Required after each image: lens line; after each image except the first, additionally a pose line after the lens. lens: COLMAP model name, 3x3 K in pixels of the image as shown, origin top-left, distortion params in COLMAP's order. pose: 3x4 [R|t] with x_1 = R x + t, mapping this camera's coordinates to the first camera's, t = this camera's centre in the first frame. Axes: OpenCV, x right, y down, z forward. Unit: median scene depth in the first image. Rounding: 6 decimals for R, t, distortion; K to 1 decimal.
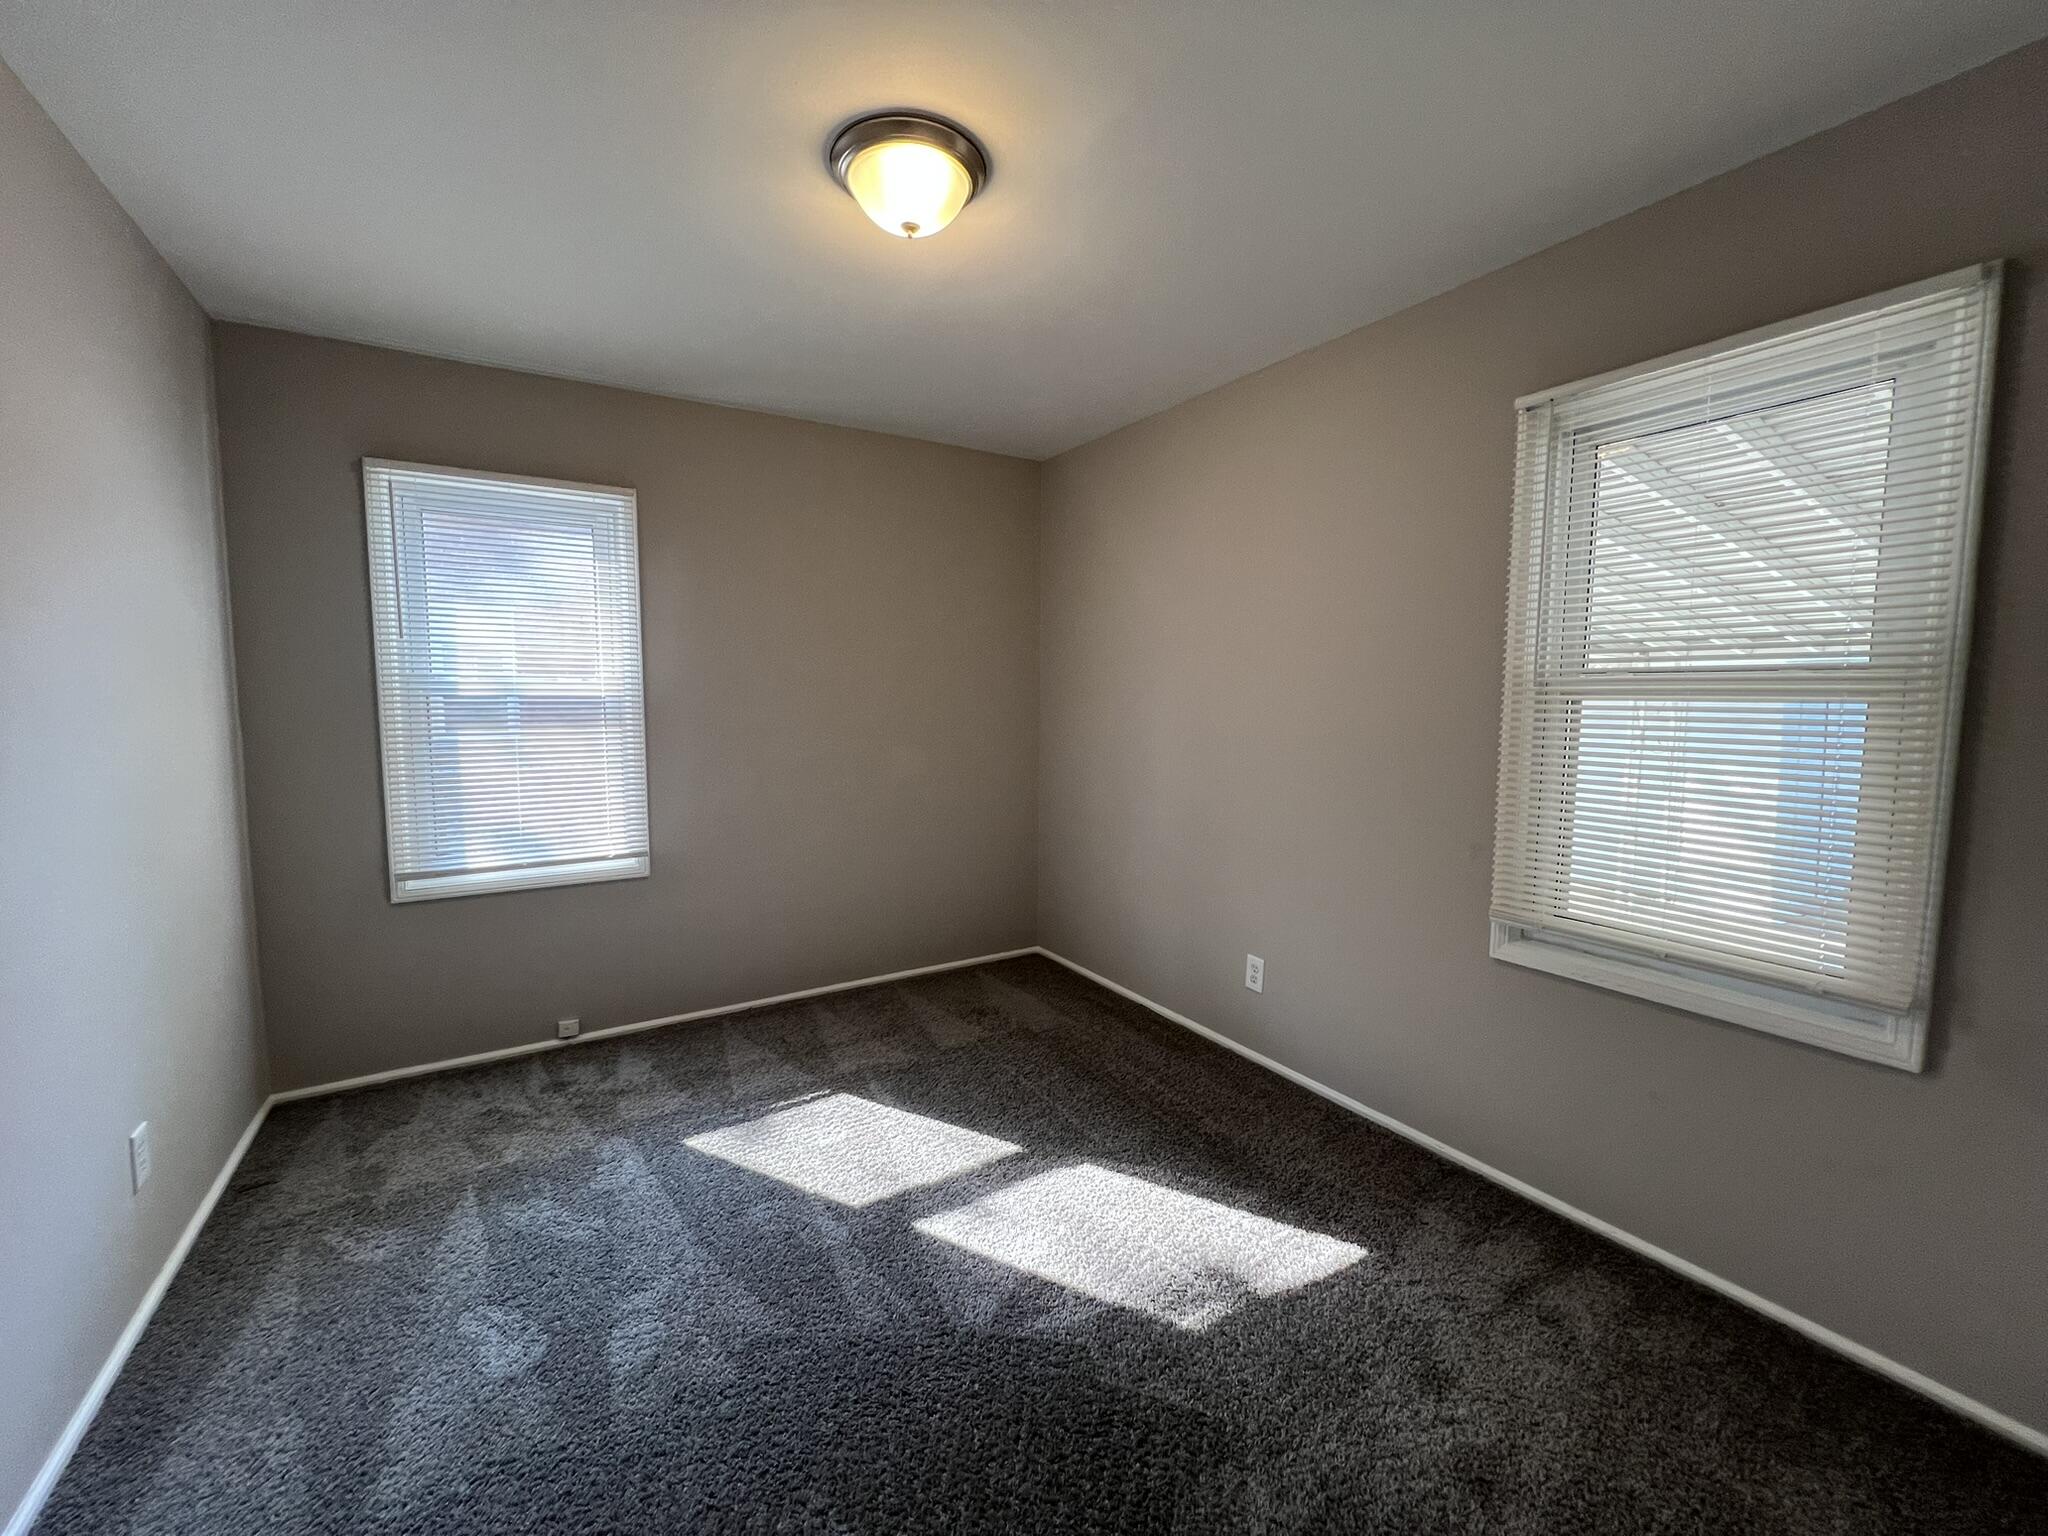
lens RADIAL K [[822.5, 0, 1016.9], [0, 822.5, 769.4], [0, 0, 1]] dist [-0.000215, 0.000073]
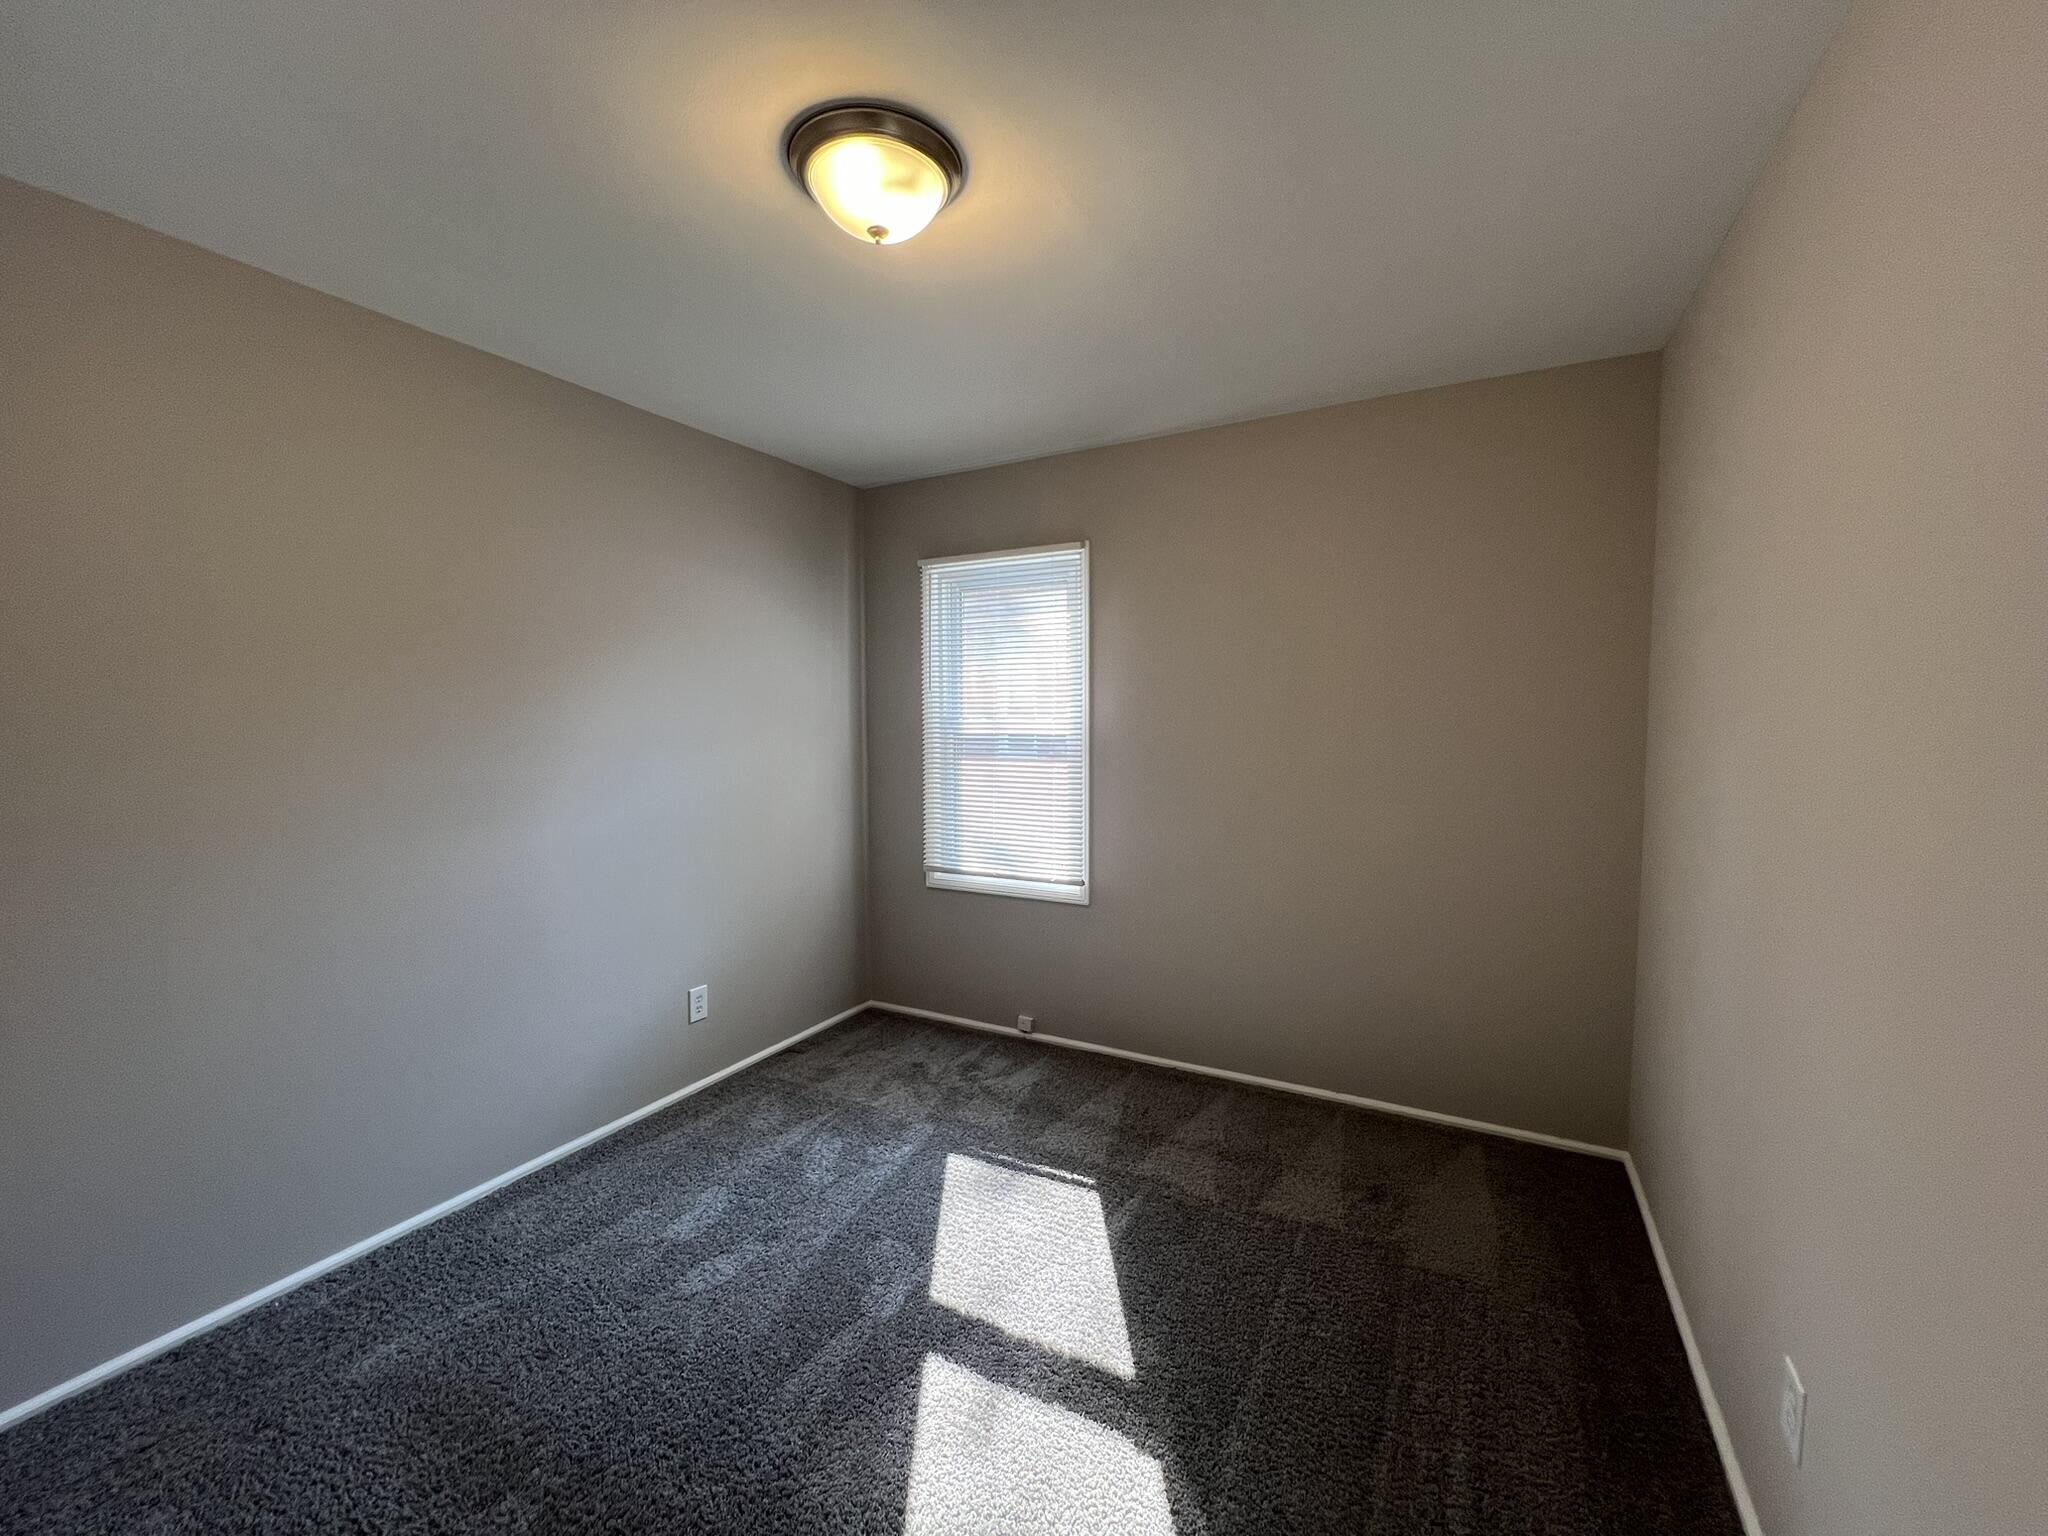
lens RADIAL K [[822.5, 0, 1019.2], [0, 822.5, 774.5], [0, 0, 1]] dist [-0.000215, 0.000073]
pose [[0.496629, 0.058895, -0.865963, 0.574215], [-0.074427, 0.996910, 0.025116, -0.080107], [0.864766, 0.051978, 0.499477, 0.550457]]
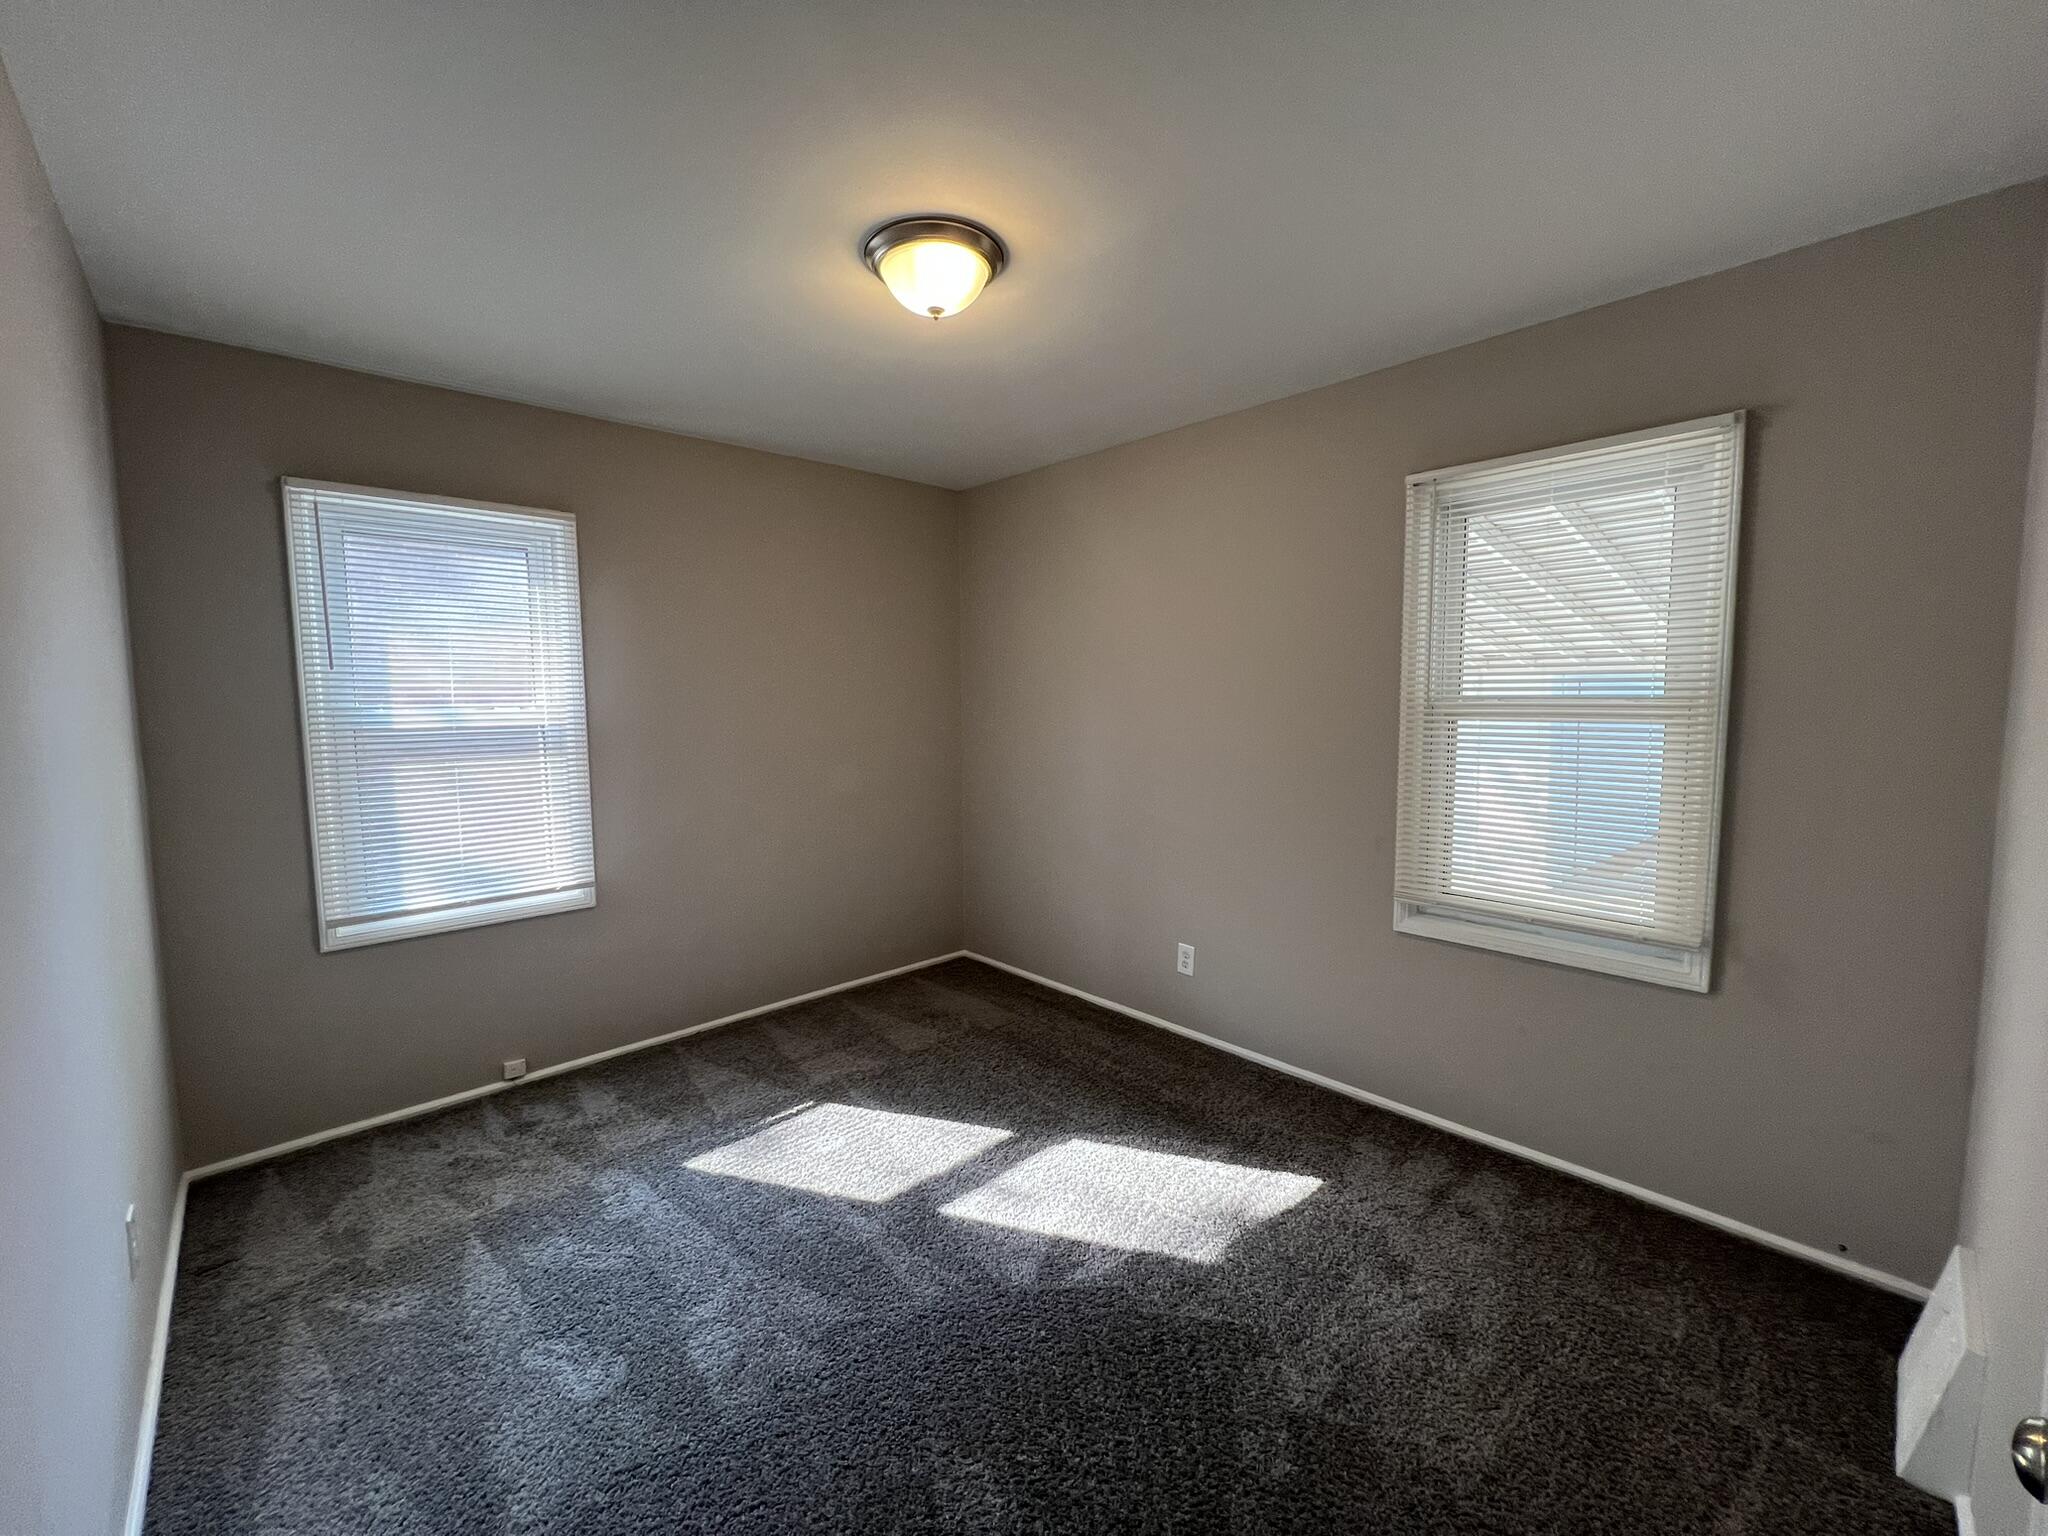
lens RADIAL K [[822.5, 0, 1016.0], [0, 822.5, 770.0], [0, 0, 1]] dist [-0.000215, 0.000073]
pose [[0.980703, -0.029461, 0.193273, -0.196779], [0.029843, 0.999554, 0.000934, -0.026627], [-0.193215, 0.004852, 0.981145, -0.086235]]
